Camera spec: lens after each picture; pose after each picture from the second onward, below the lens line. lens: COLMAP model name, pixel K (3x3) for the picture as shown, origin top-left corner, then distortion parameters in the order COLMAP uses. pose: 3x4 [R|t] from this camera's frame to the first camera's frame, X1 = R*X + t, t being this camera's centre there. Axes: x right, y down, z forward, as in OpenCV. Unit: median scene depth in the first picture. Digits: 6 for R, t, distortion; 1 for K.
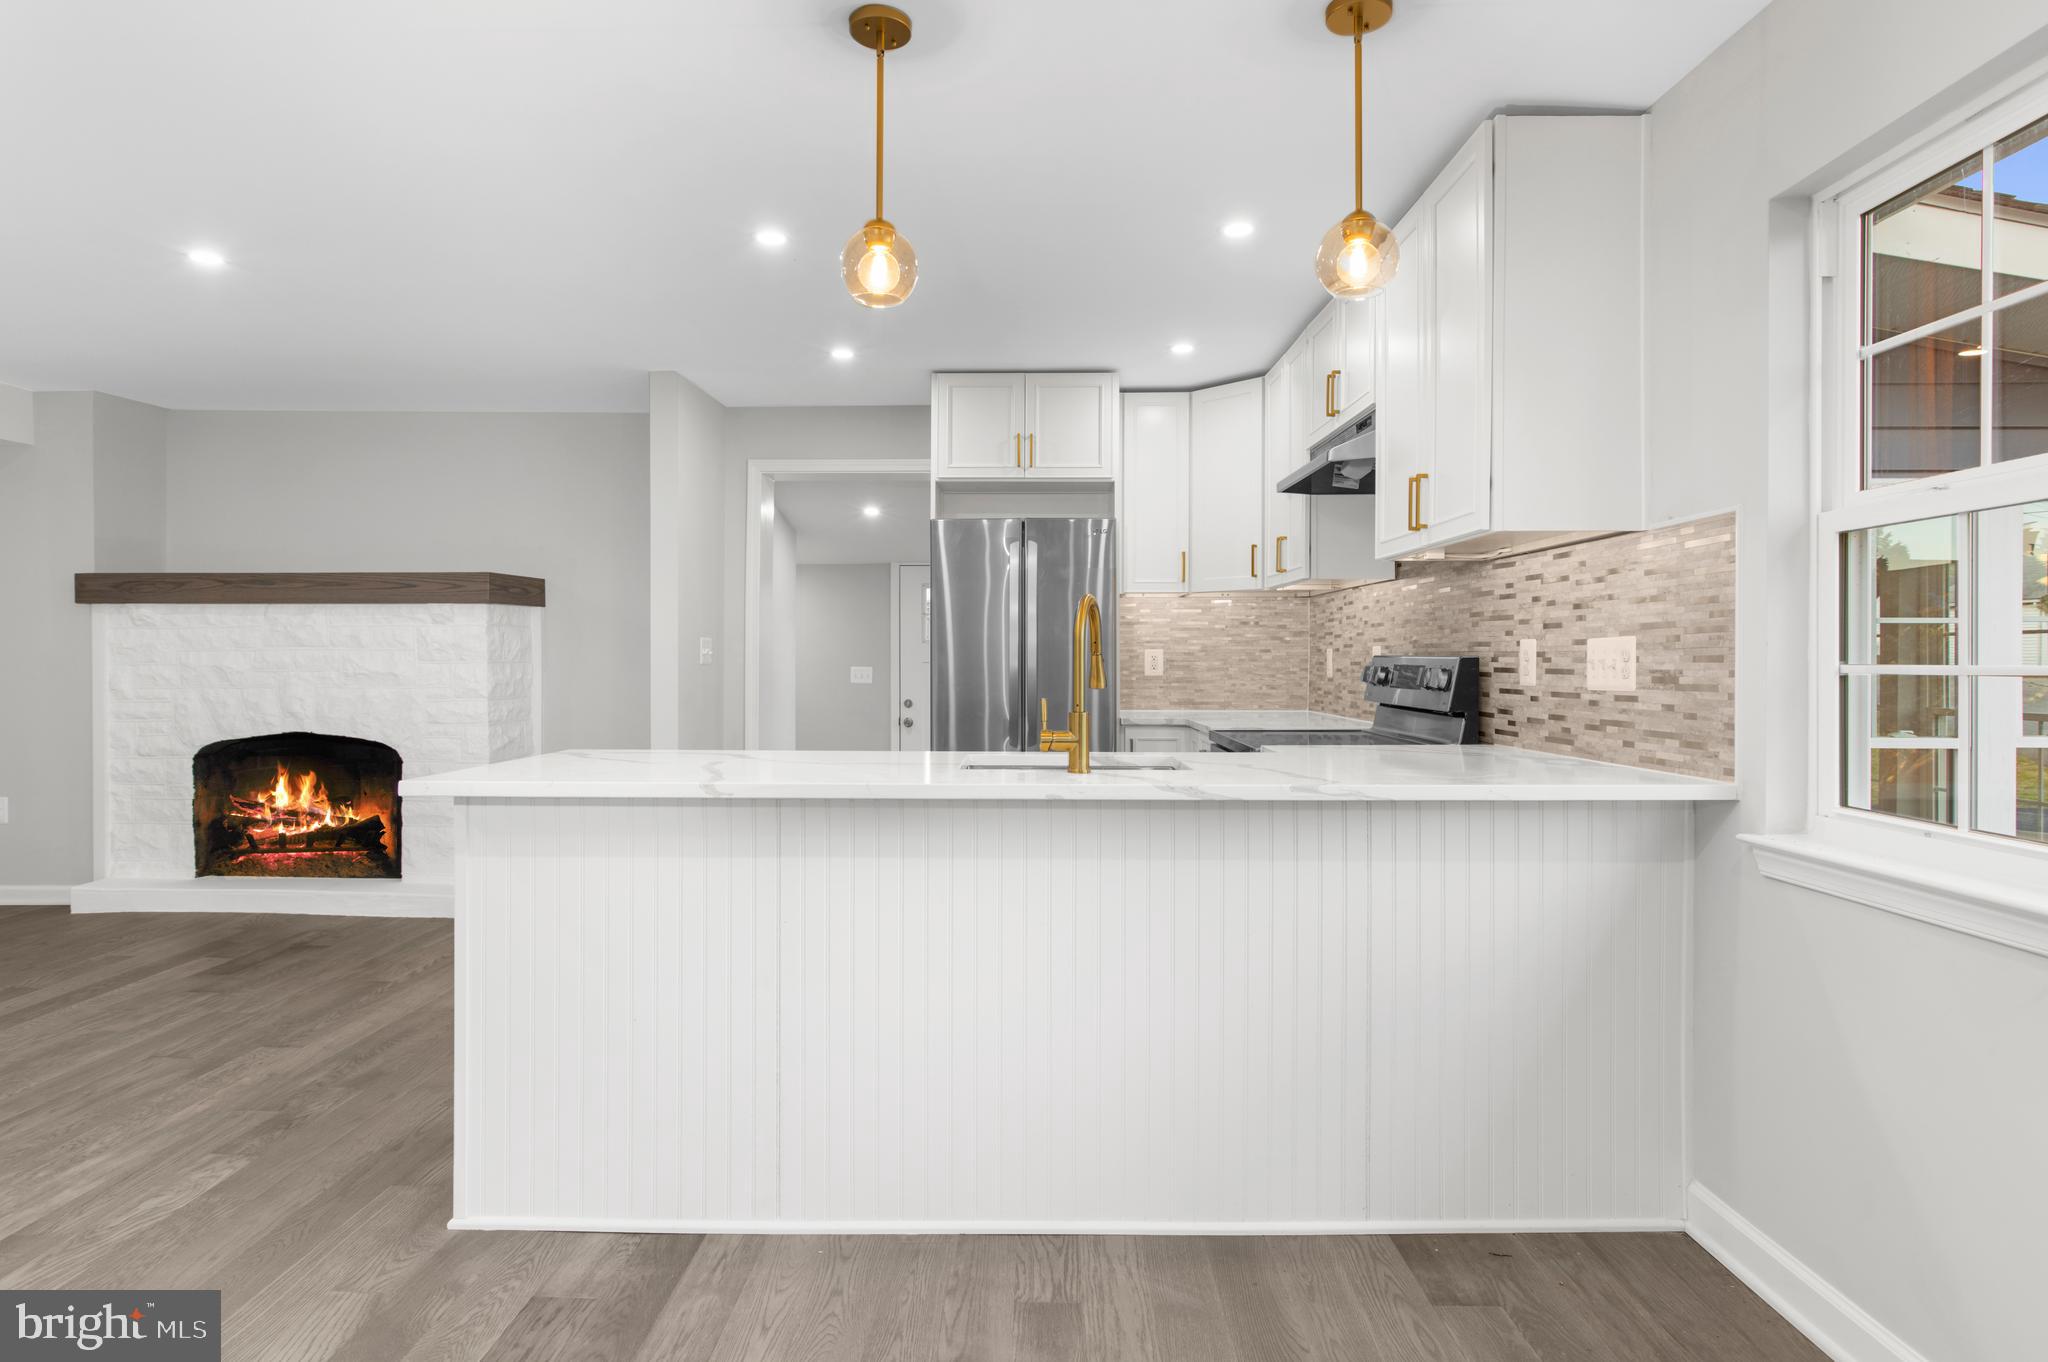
lens RADIAL K [[1078.1, 0, 1016.7], [0, 1078.1, 667.4], [0, 0, 1]] dist [0.000270, -0.001771]
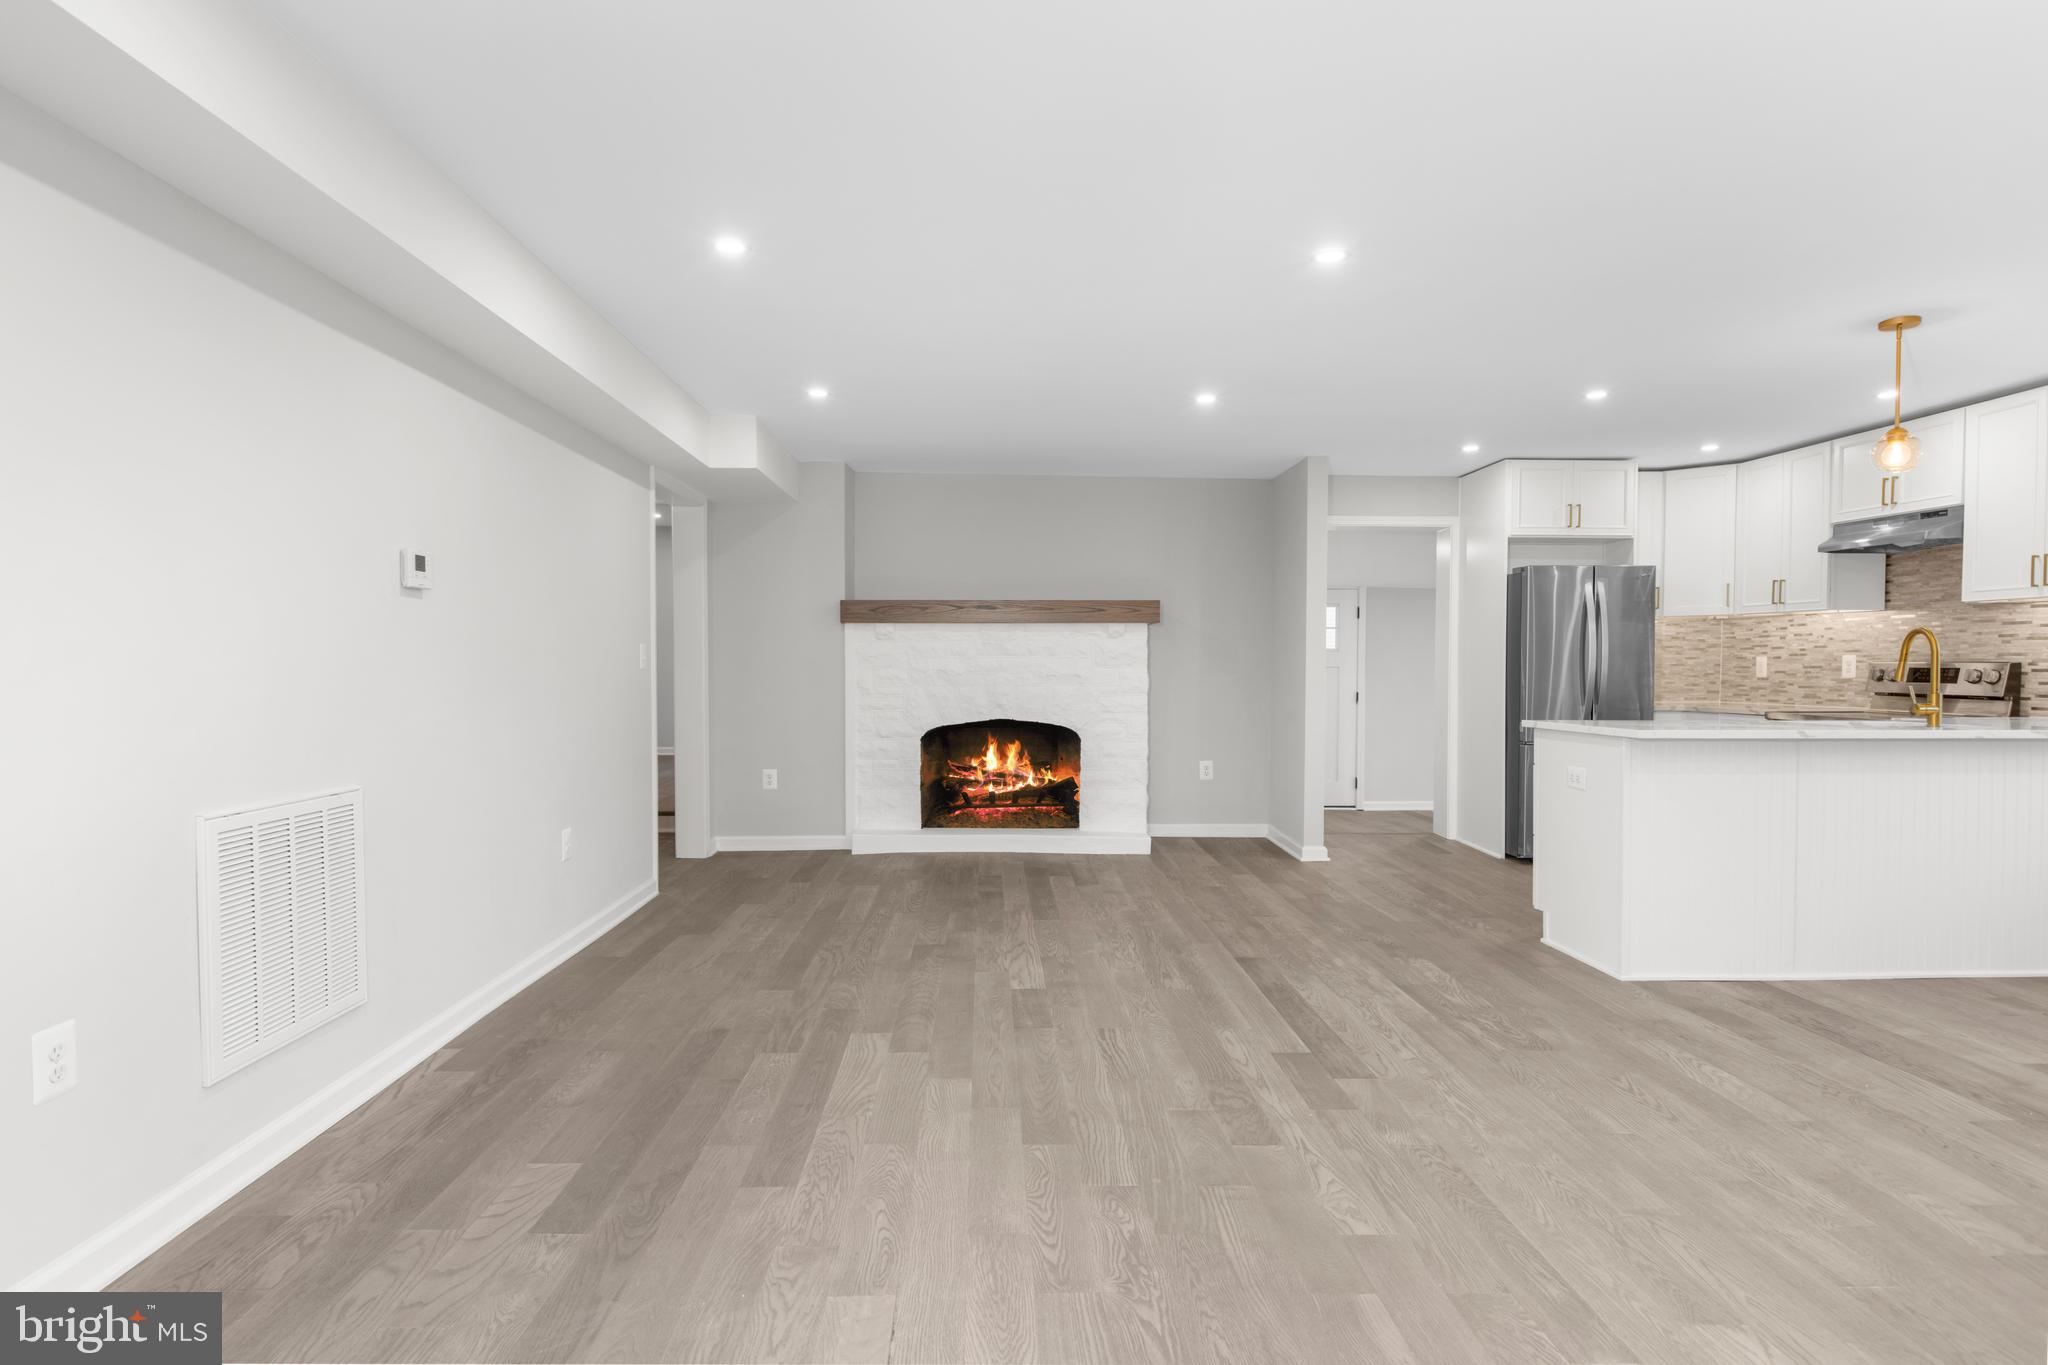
lens RADIAL K [[1057.1, 0, 1015.1], [0, 1057.1, 691.2], [0, 0, 1]] dist [0.000821, -0.000579]
pose [[0.998794, -0.002074, 0.049045, -1.299187], [0.001212, 0.999844, 0.017617, 0.004102], [-0.049074, -0.017537, 0.998641, -0.565955]]
